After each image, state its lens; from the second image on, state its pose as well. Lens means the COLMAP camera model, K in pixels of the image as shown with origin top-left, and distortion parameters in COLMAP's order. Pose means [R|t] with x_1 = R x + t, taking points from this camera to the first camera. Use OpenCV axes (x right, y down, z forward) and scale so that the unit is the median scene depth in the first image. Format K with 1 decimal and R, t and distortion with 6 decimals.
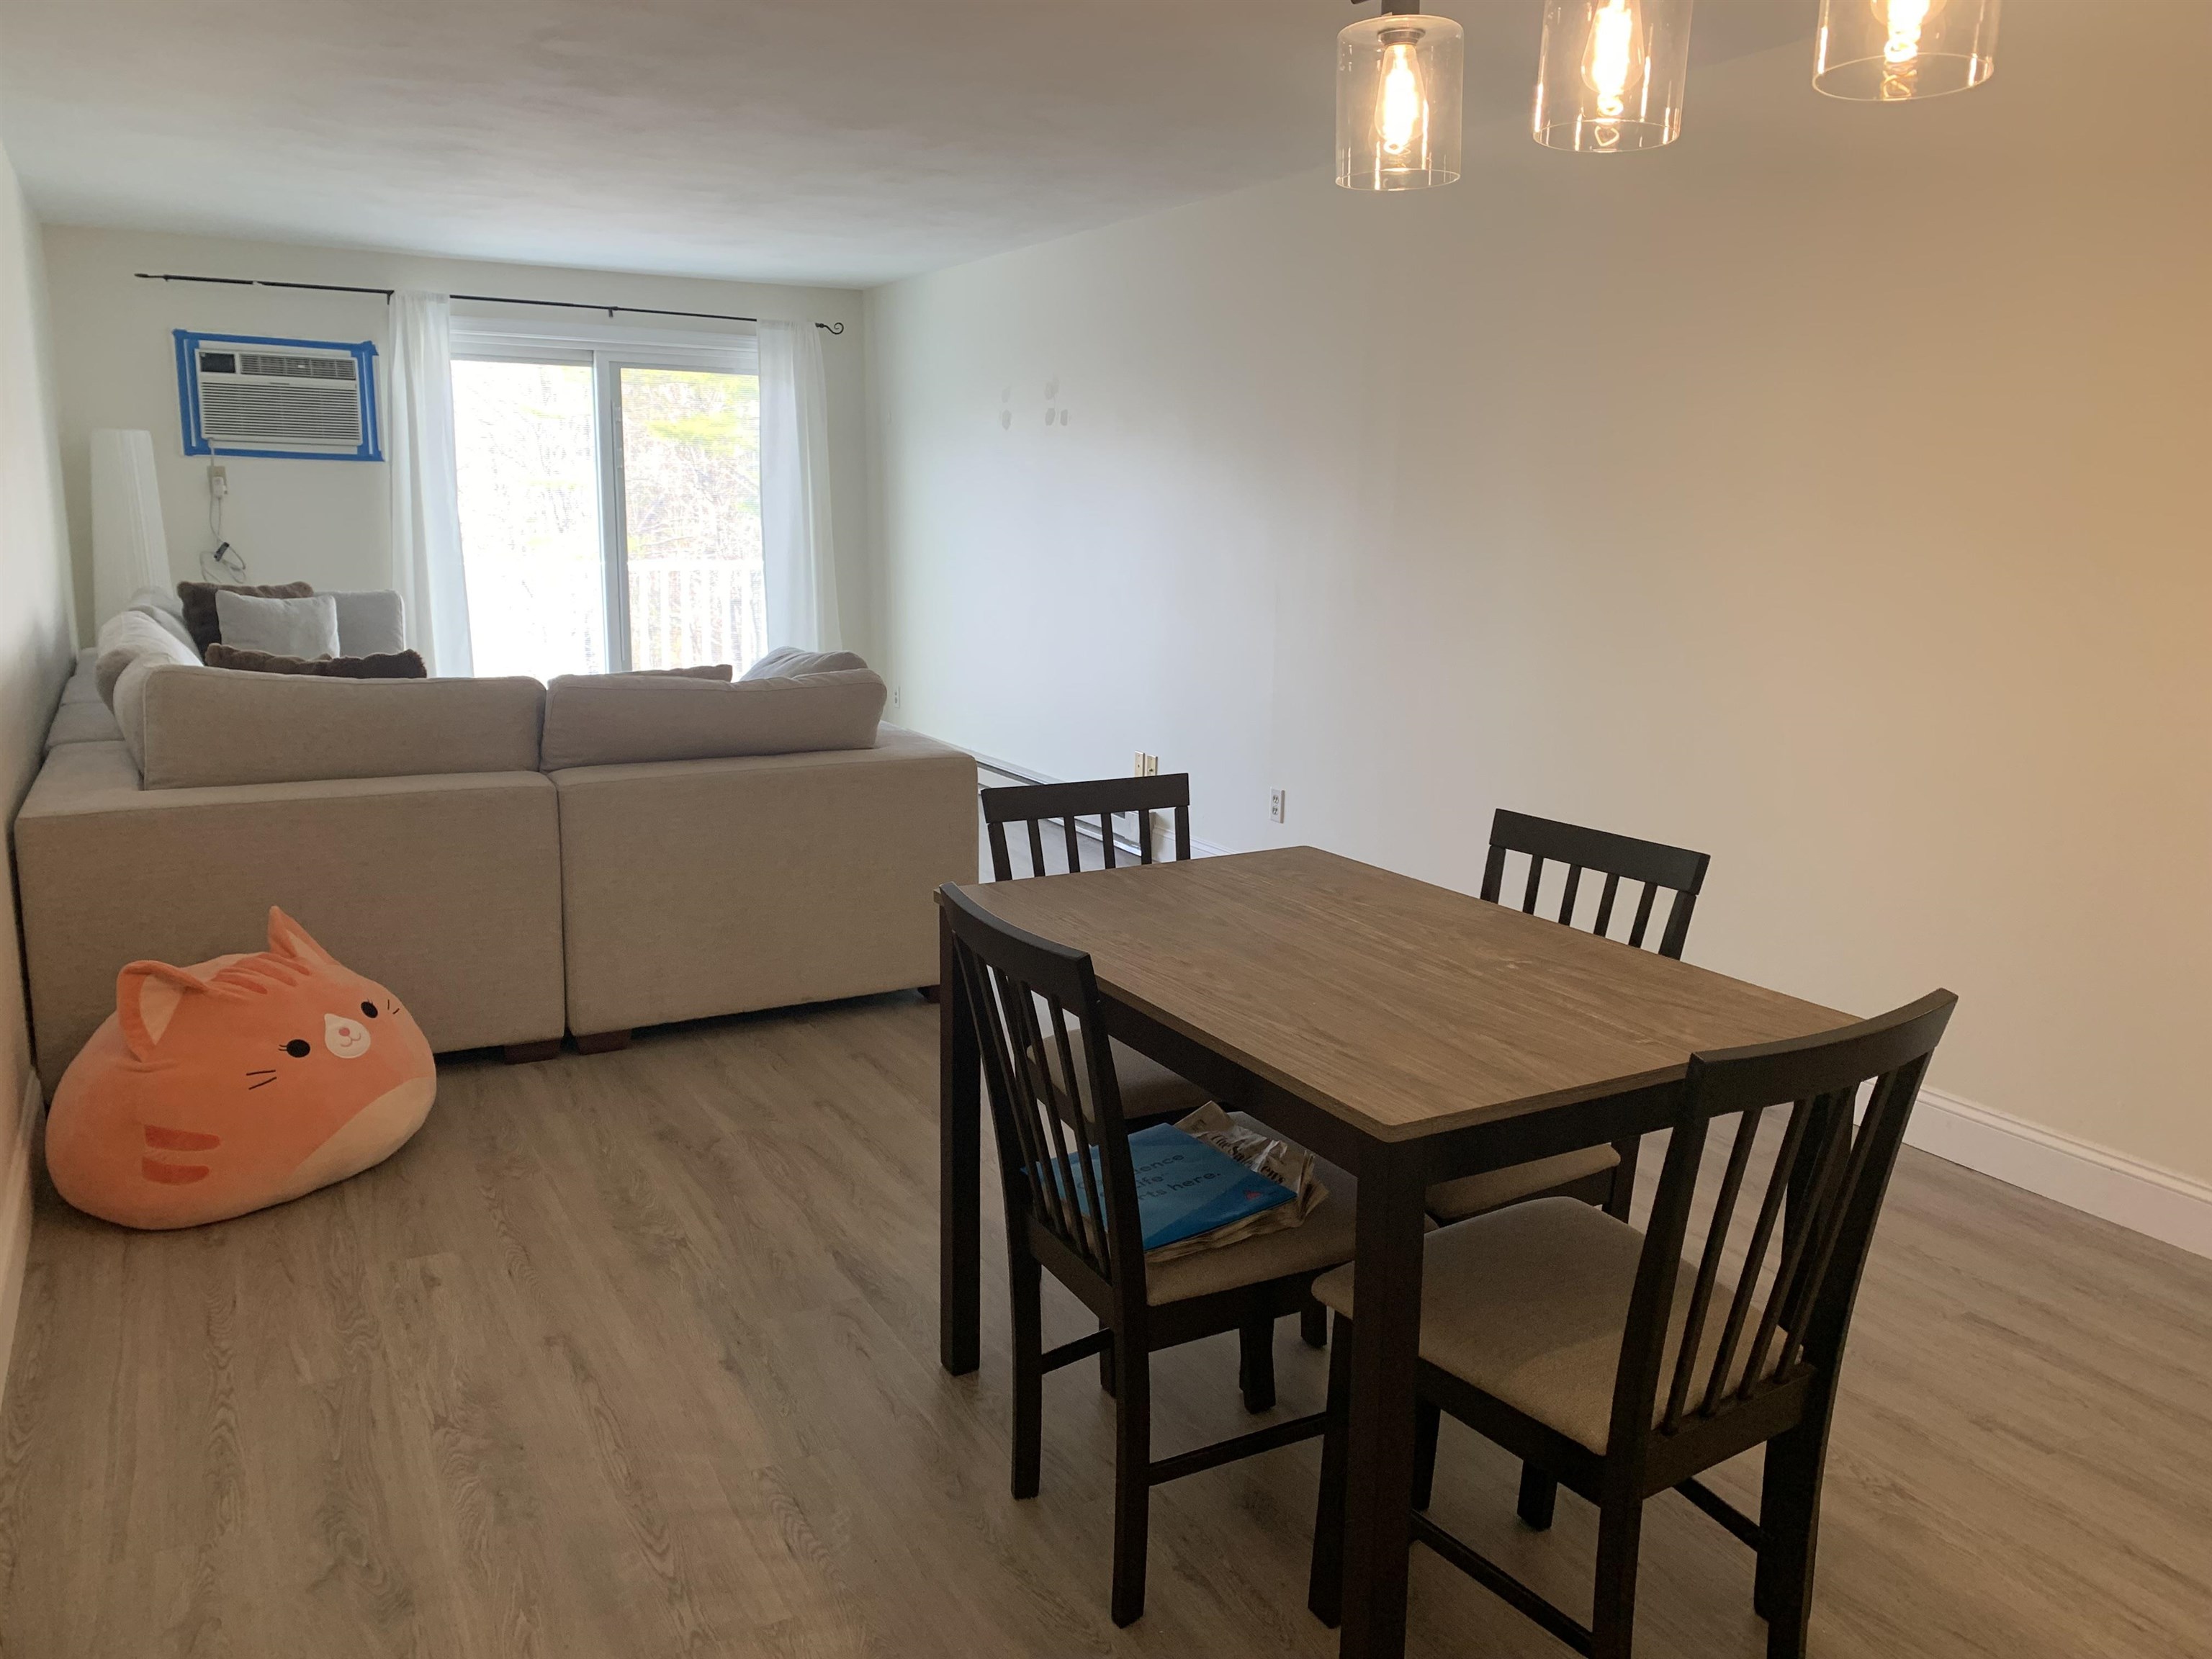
lens RADIAL K [[1687.0, 0, 1110.2], [0, 1687.0, 813.2], [0, 0, 1]] dist [0.008980, -0.010451]
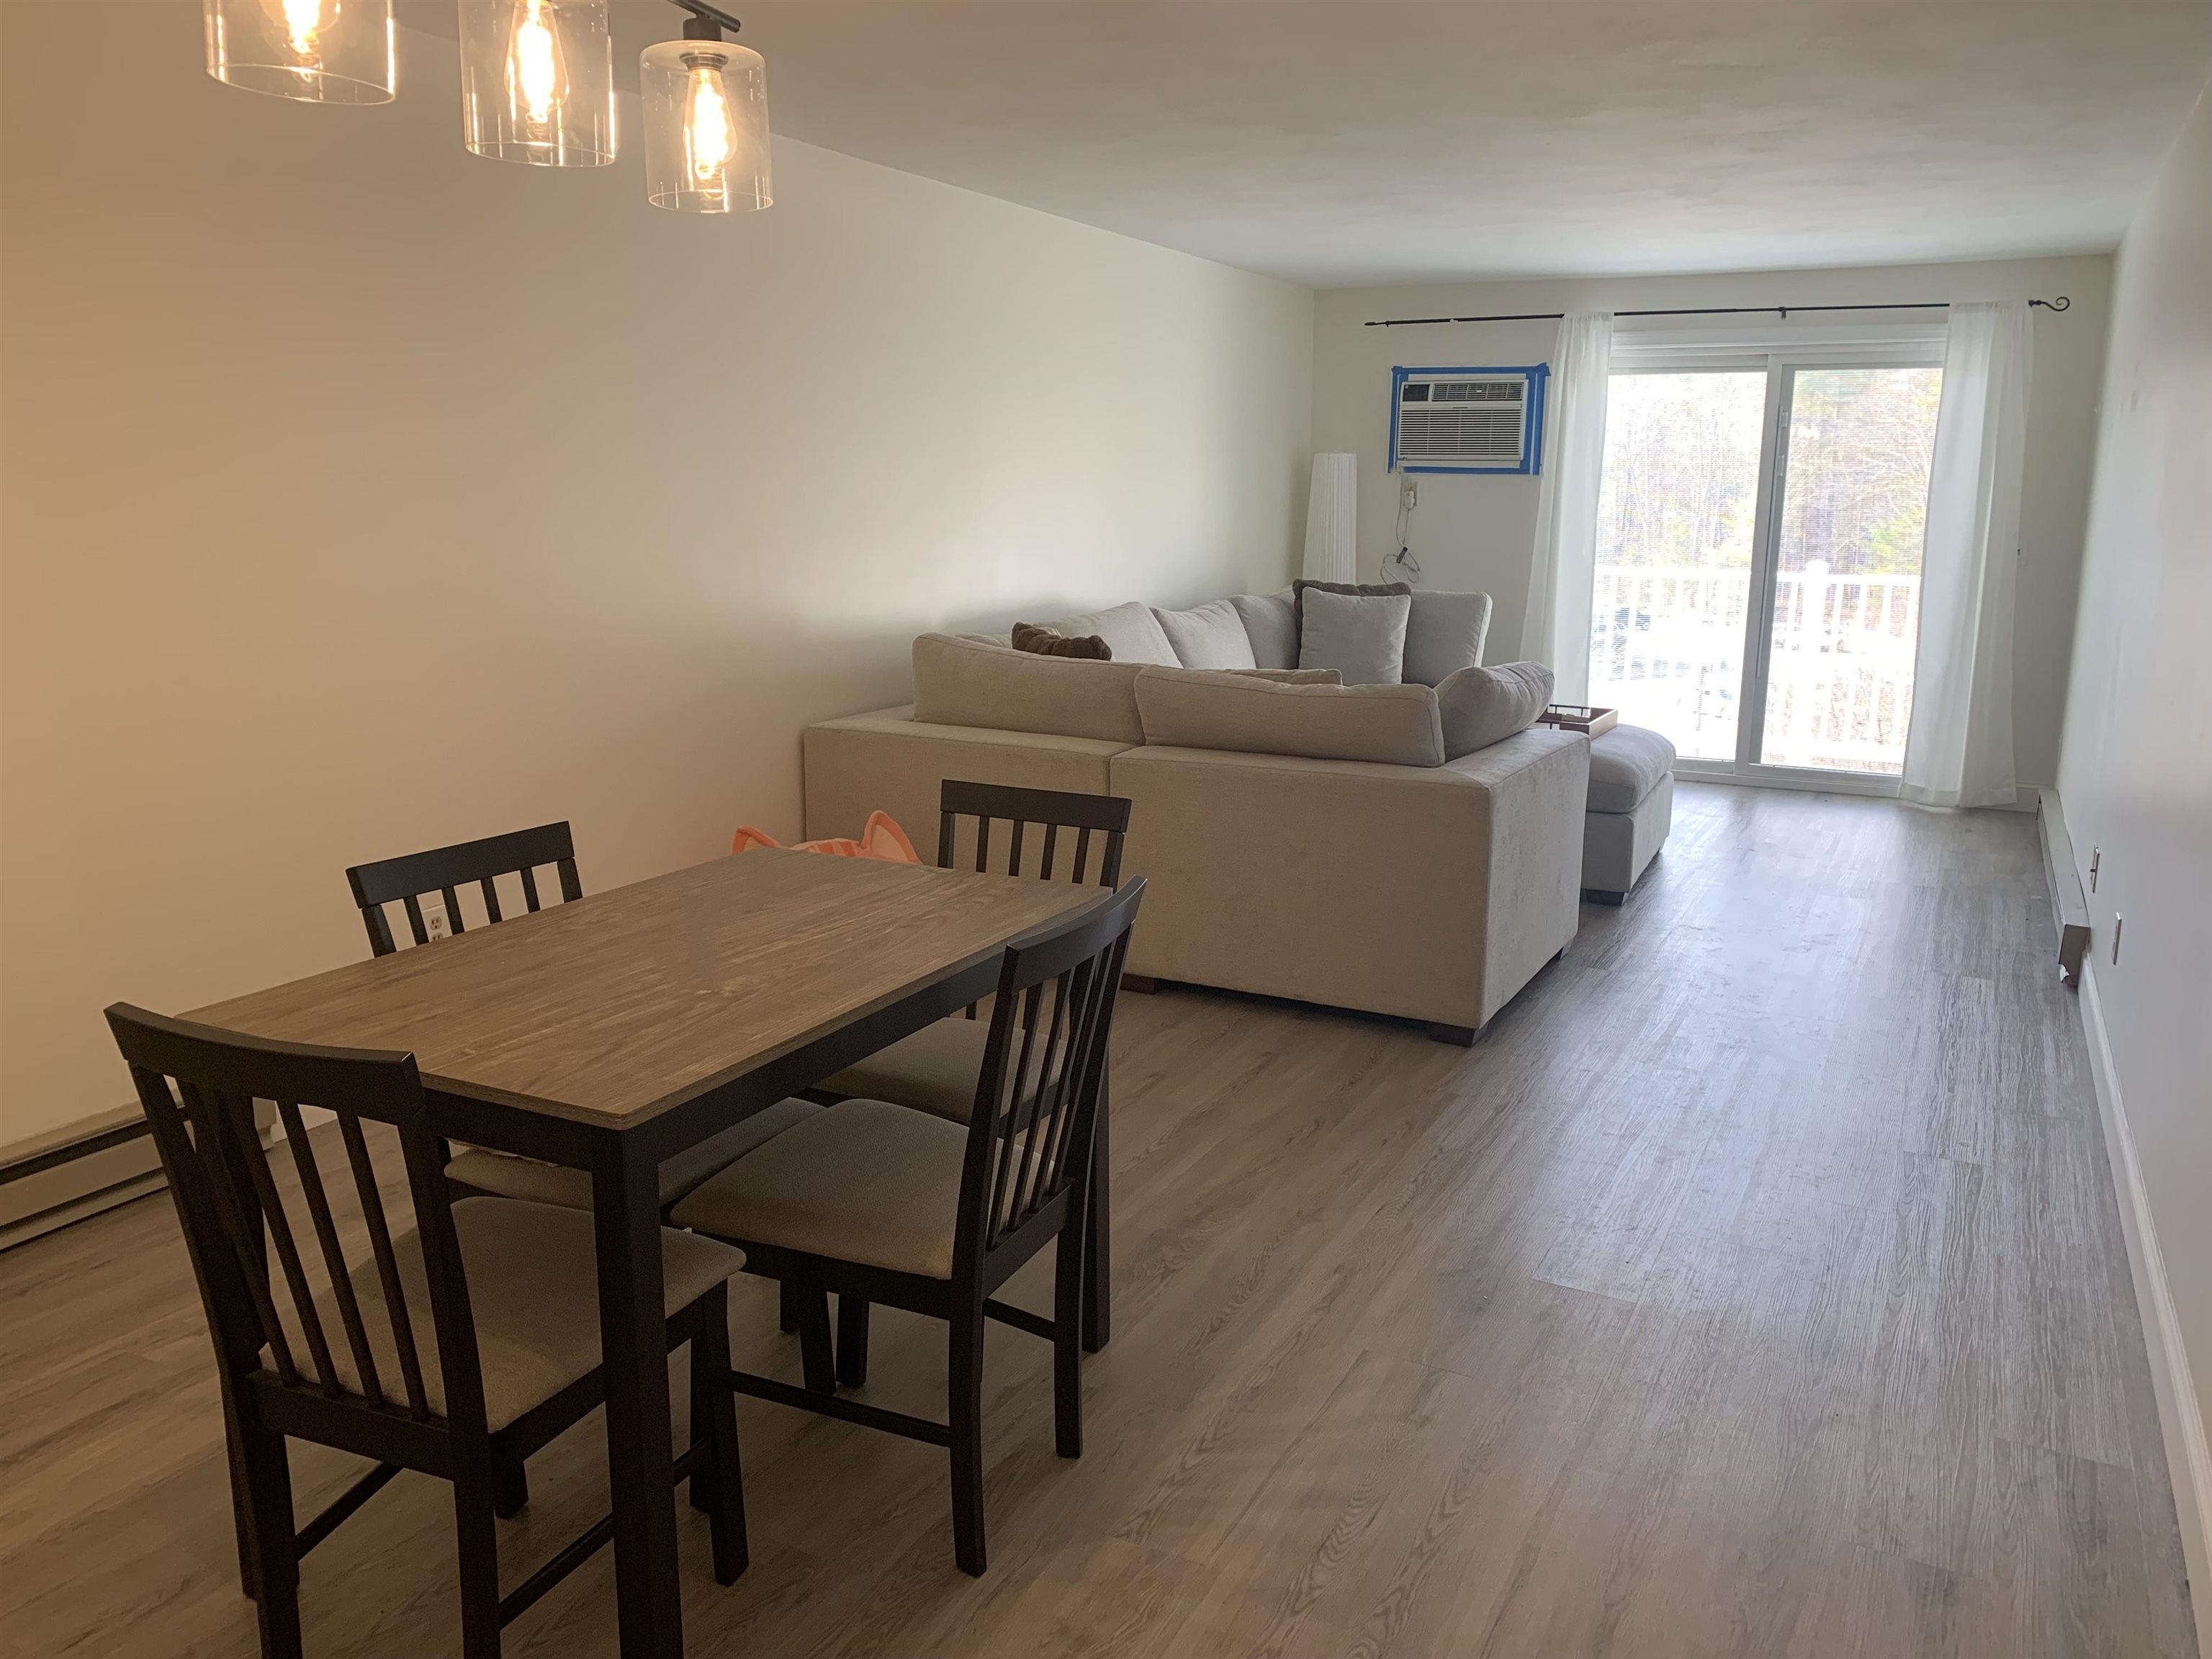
lens RADIAL K [[1687.0, 0, 1110.2], [0, 1687.0, 813.2], [0, 0, 1]] dist [0.008980, -0.010451]
pose [[0.559632, 0.146888, -0.815620, 0.337209], [-0.151057, 0.985760, 0.073882, -0.034736], [0.814858, 0.081858, 0.573851, 0.183049]]
